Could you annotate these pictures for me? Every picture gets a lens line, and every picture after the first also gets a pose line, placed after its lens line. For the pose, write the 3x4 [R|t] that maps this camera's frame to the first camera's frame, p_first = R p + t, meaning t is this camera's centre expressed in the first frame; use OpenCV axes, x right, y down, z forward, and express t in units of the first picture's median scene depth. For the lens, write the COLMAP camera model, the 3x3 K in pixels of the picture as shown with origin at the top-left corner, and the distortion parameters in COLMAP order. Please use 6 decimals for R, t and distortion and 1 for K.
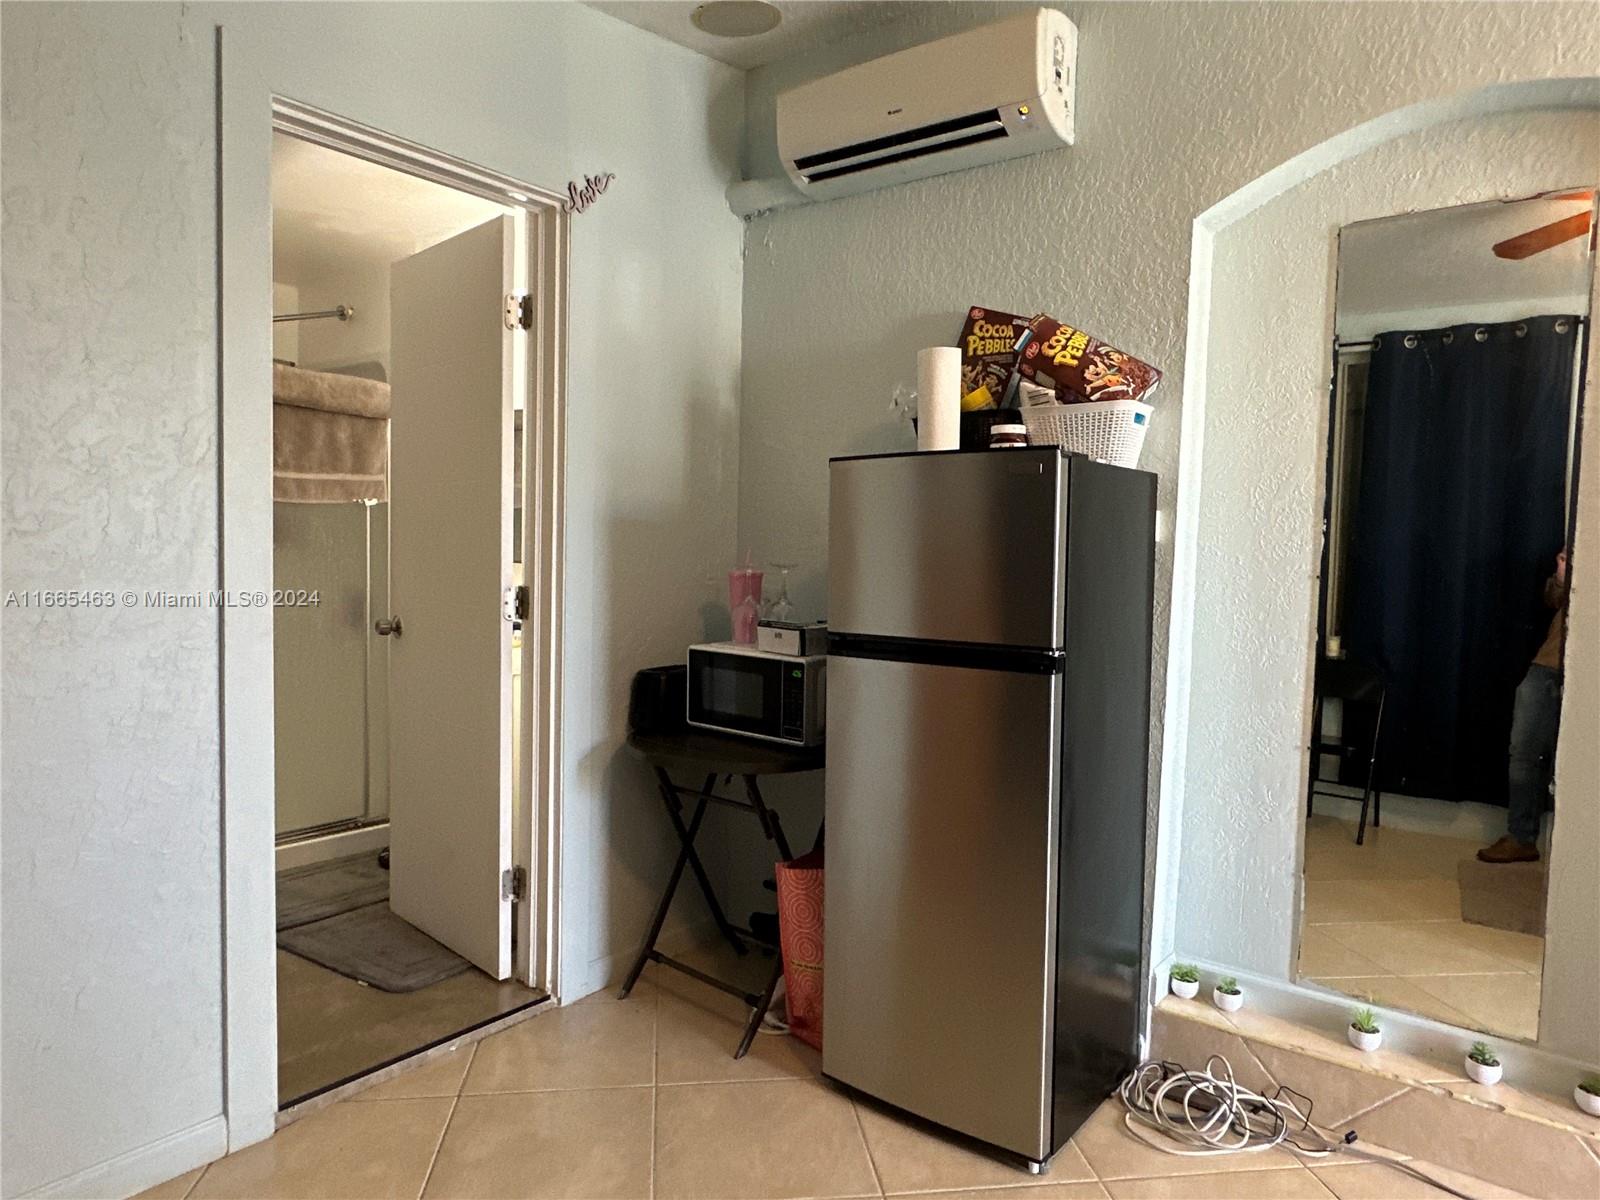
lens RADIAL K [[1014.7, 0, 799.7], [0, 1014.7, 599.4], [0, 0, 1]] dist [-0.004723, 0.001679]
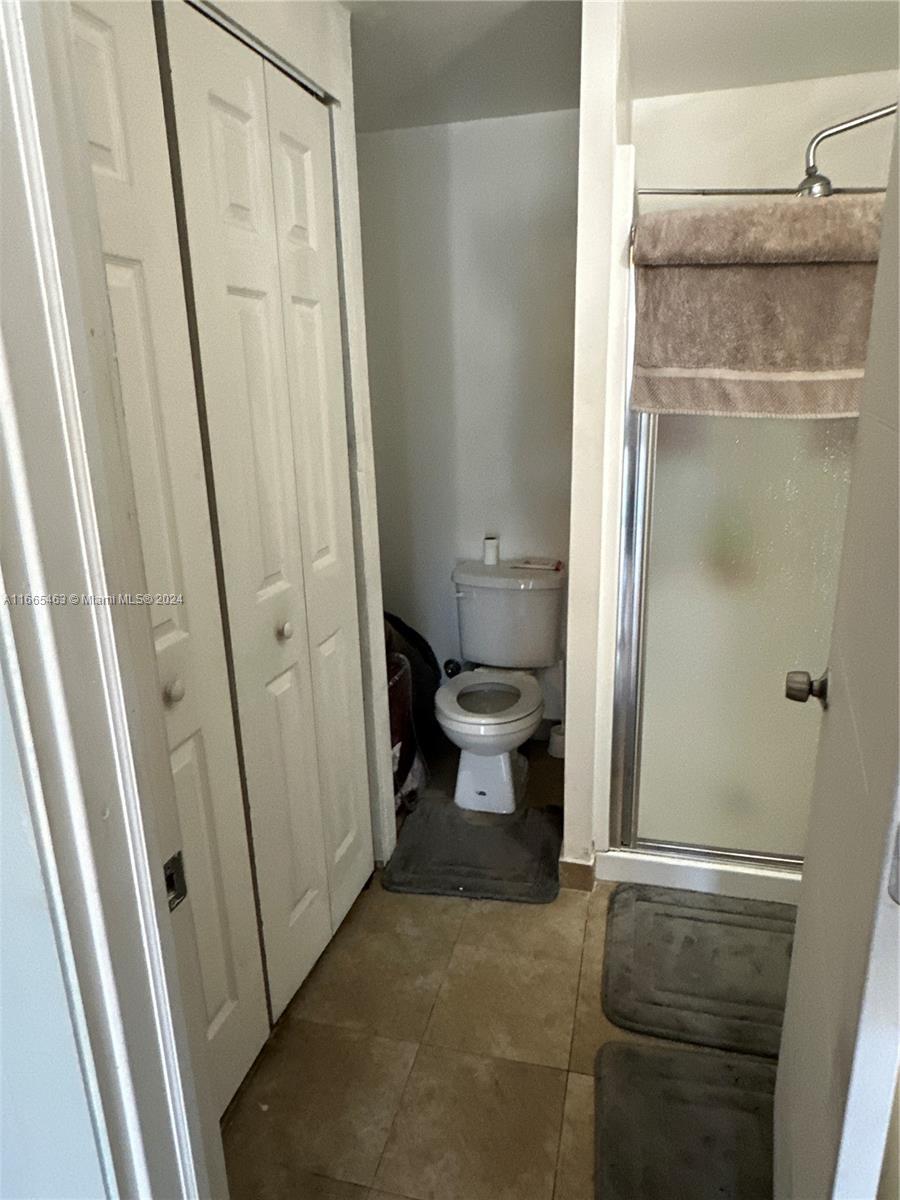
lens RADIAL K [[761.0, 0, 450.3], [0, 761.0, 599.6], [0, 0, 1]] dist [-0.004723, 0.001679]
pose [[0.397260, 0.215207, -0.892116, -0.118737], [-0.026525, 0.974401, 0.223245, -0.084757], [0.917323, -0.065023, 0.392799, 0.585924]]
